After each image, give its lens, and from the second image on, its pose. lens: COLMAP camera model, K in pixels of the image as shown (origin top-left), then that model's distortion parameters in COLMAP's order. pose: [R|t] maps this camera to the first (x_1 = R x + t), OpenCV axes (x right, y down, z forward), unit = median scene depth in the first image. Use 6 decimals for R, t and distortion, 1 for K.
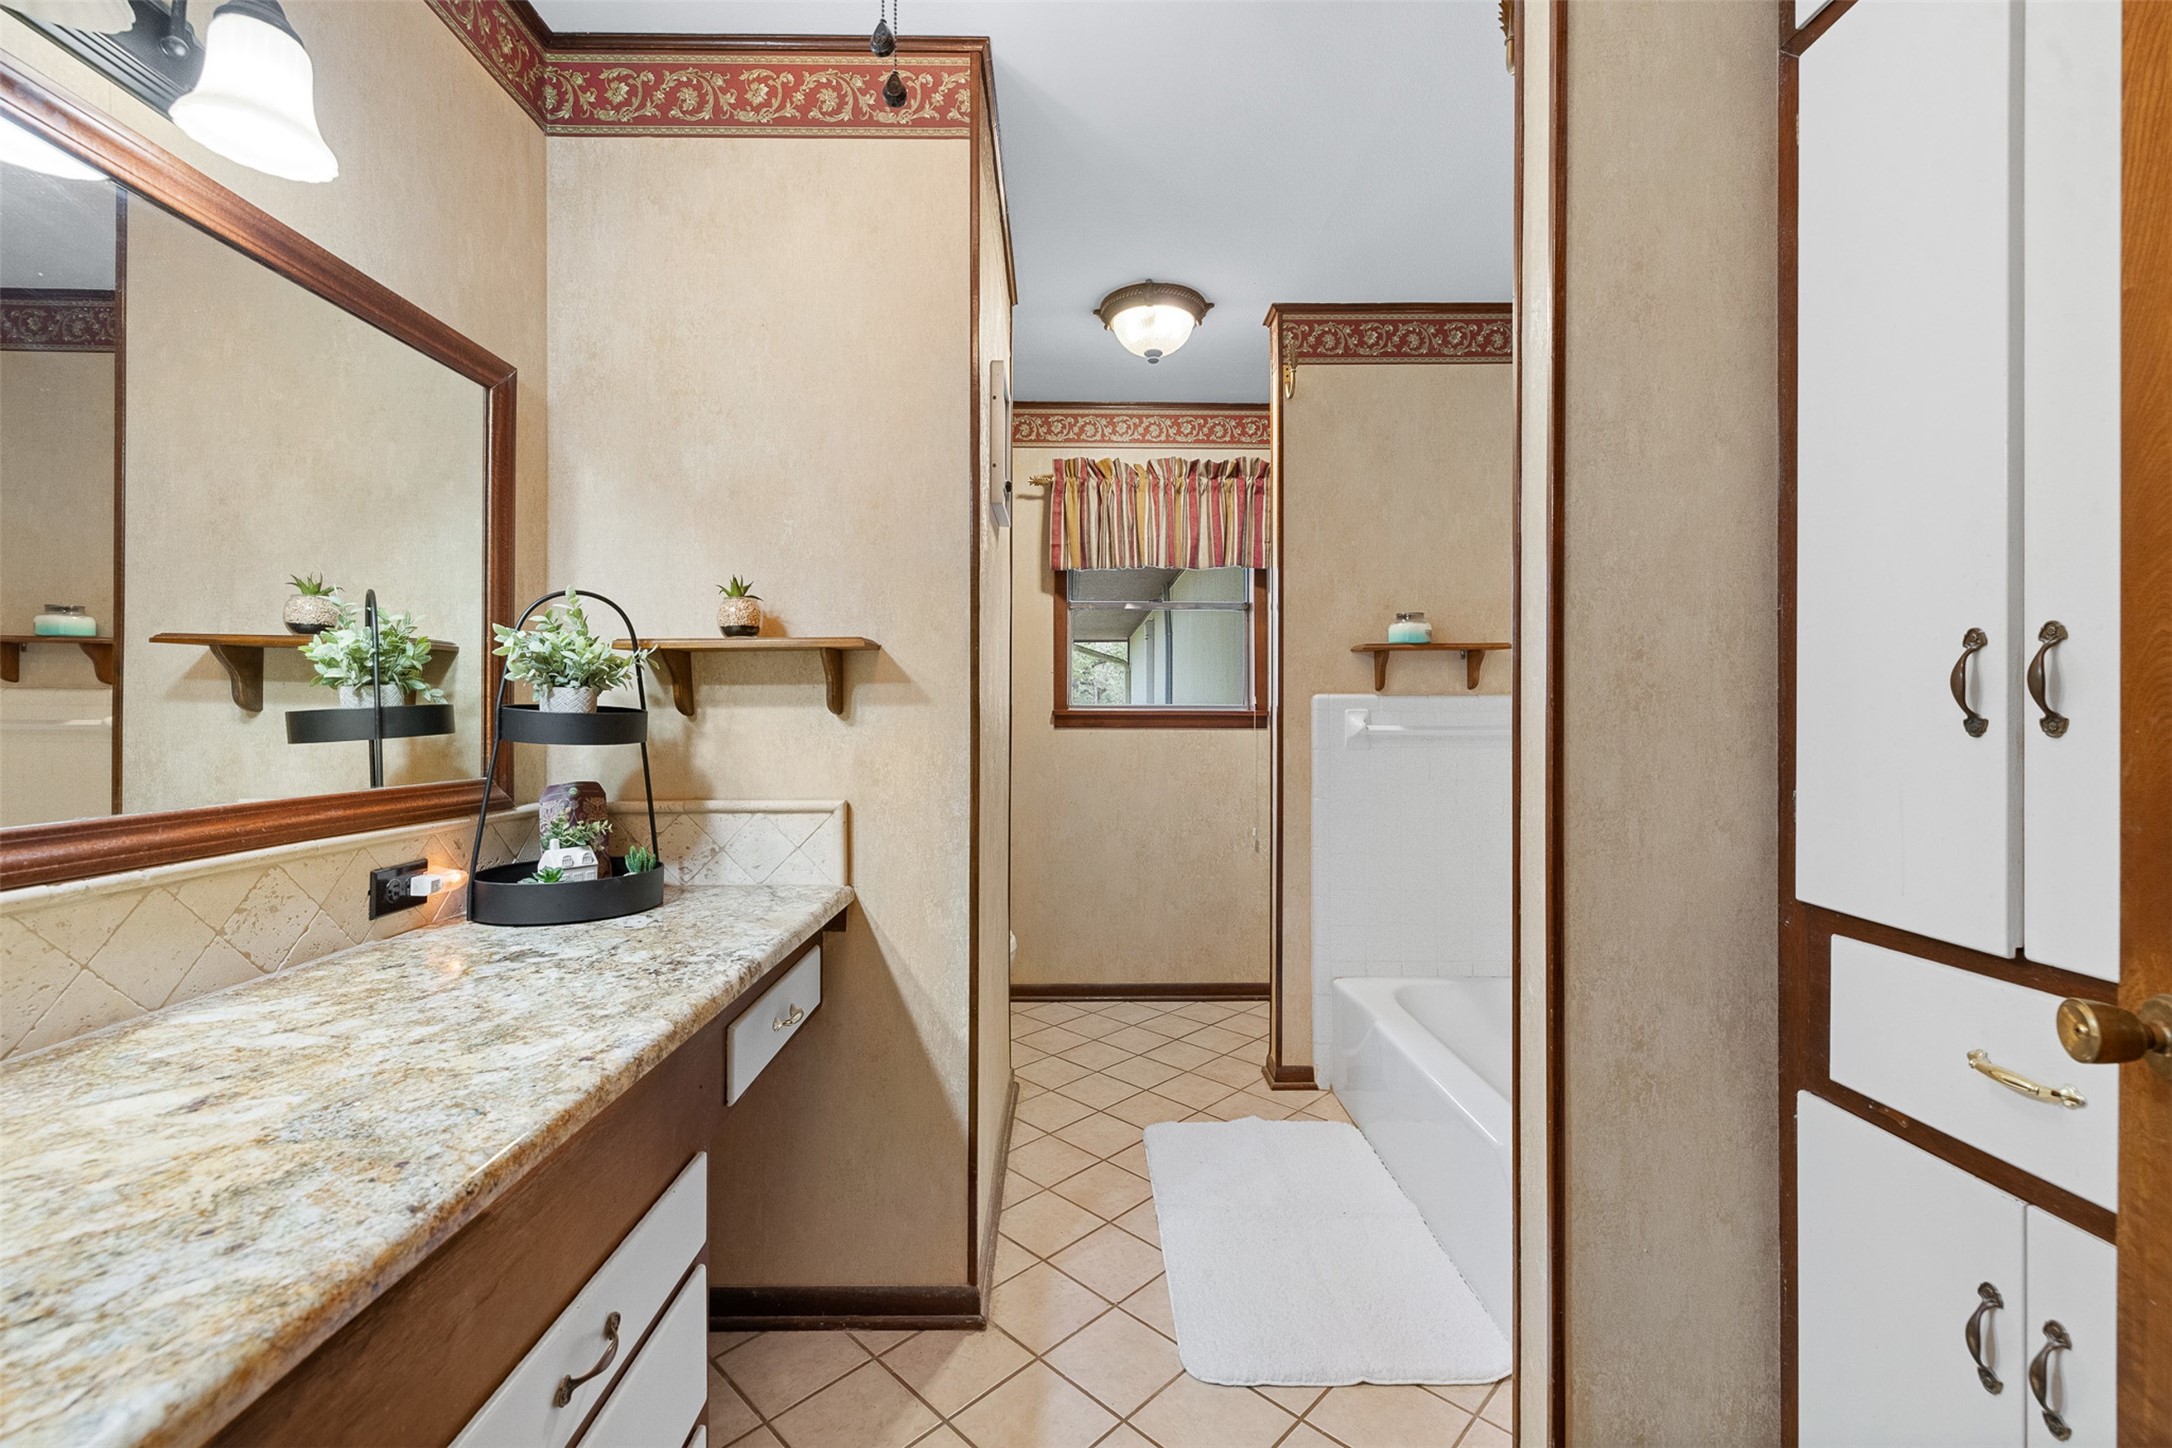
lens RADIAL K [[917.8, 0, 1081.4], [0, 917.8, 722.5], [0, 0, 1]] dist [0.002113, 0.000851]
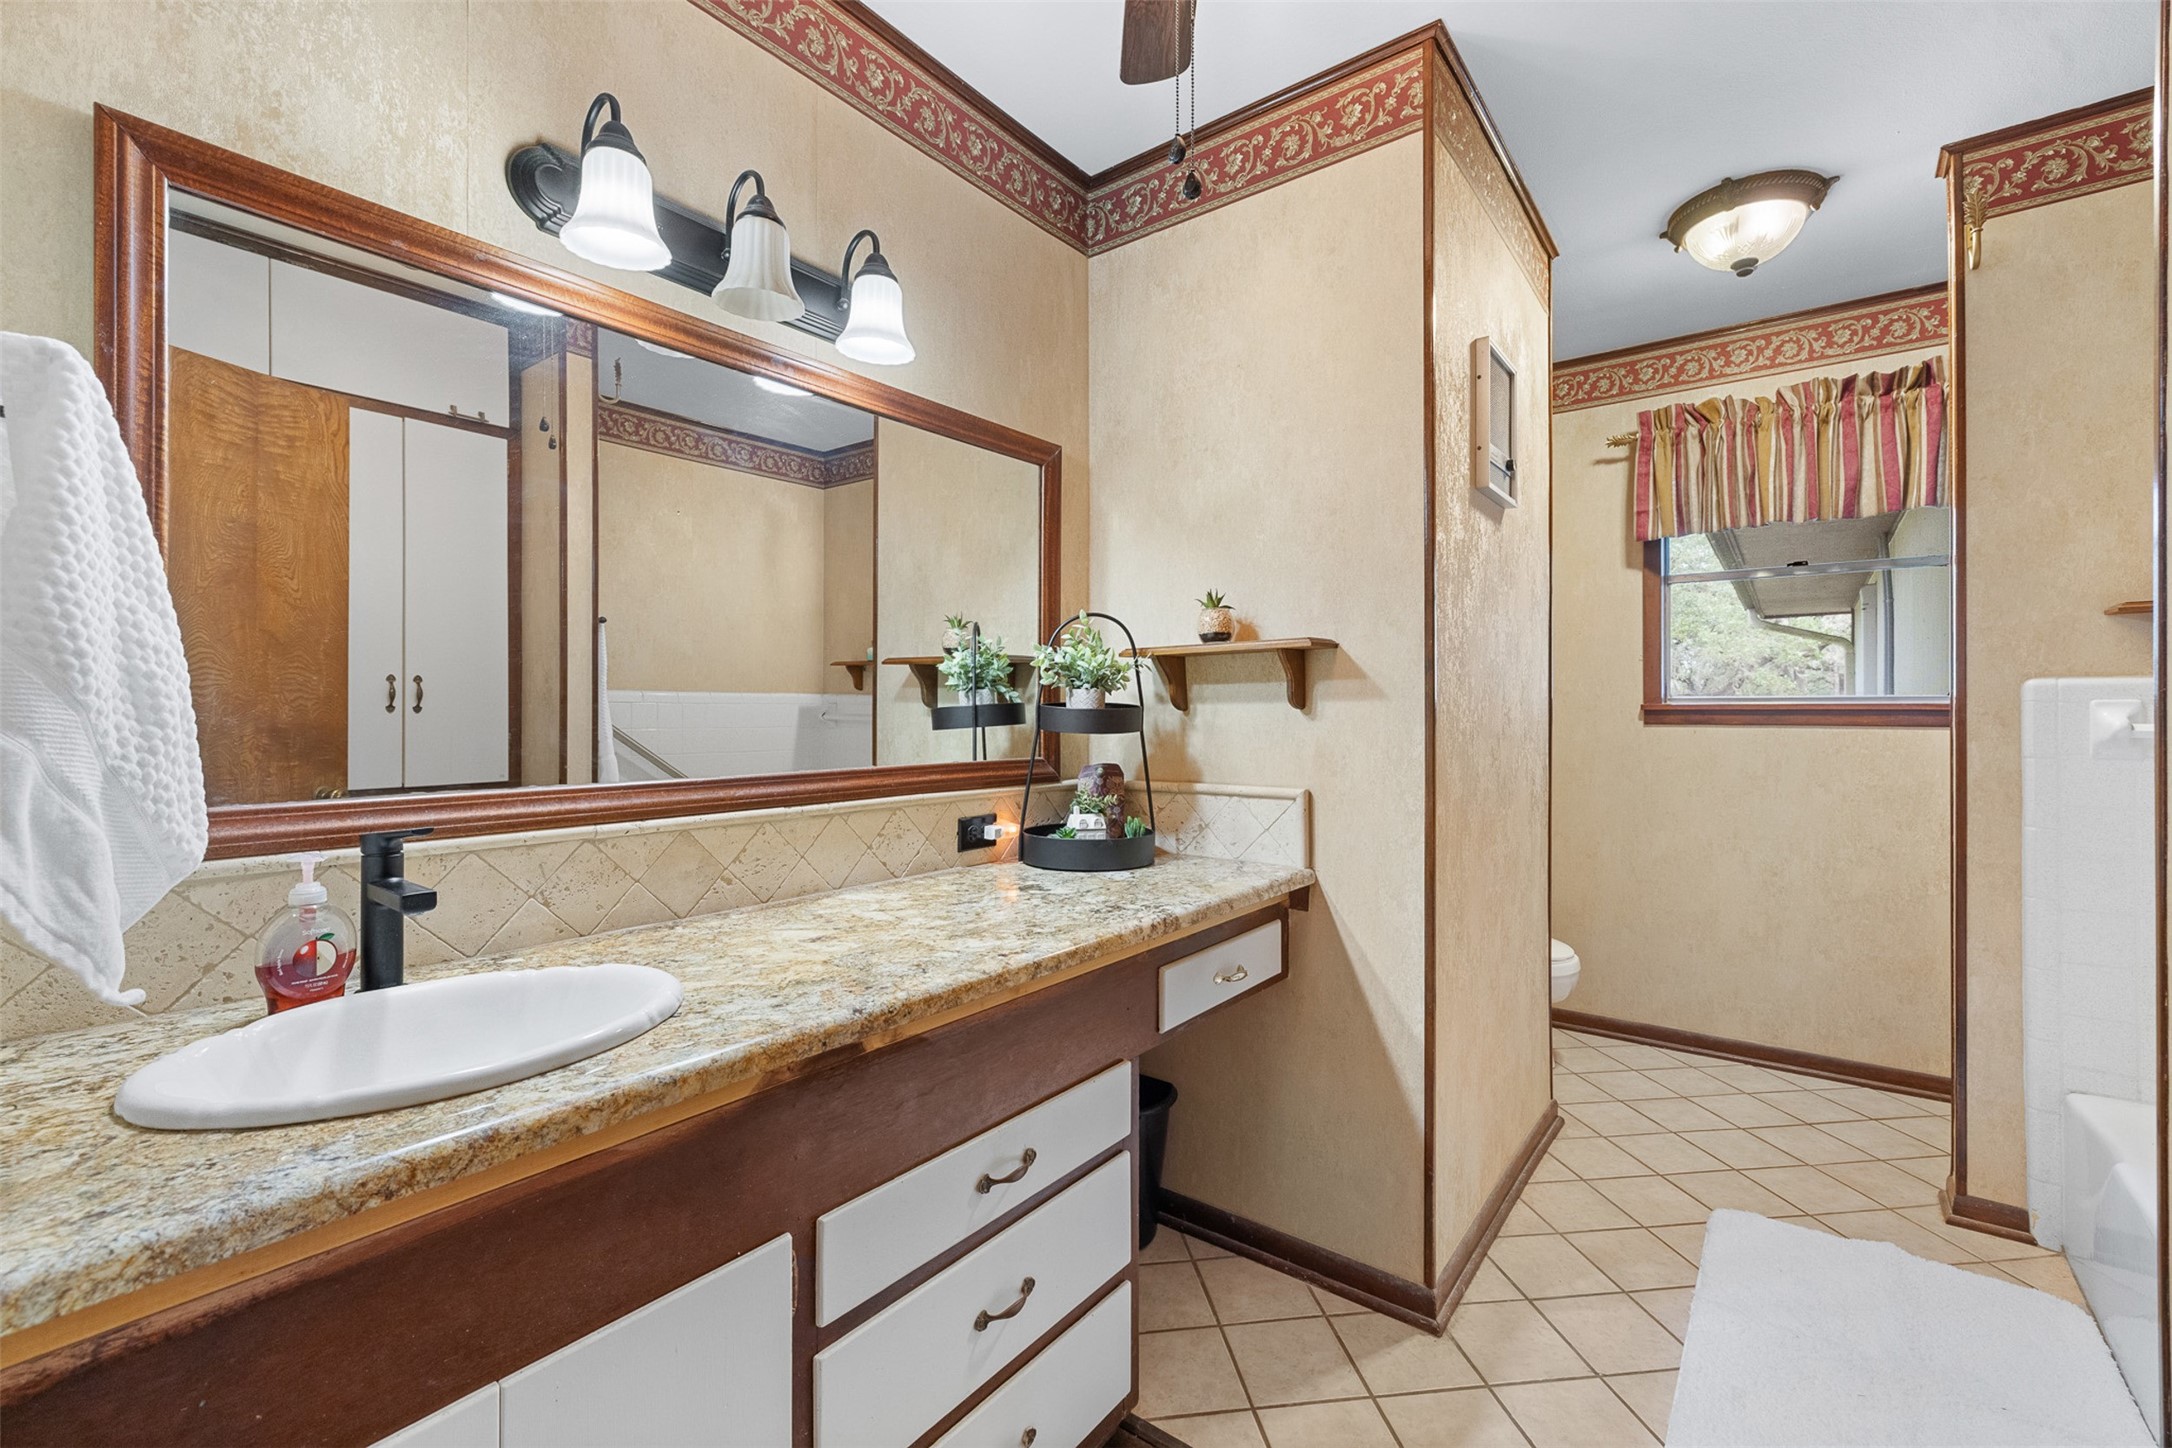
lens RADIAL K [[917.8, 0, 1066.9], [0, 917.8, 718.2], [0, 0, 1]] dist [0.002113, 0.000851]
pose [[0.779051, 0.002934, -0.626954, 0.198198], [-0.003316, 0.999994, 0.000559, 0.001836], [0.626952, 0.001644, 0.779056, -0.013765]]
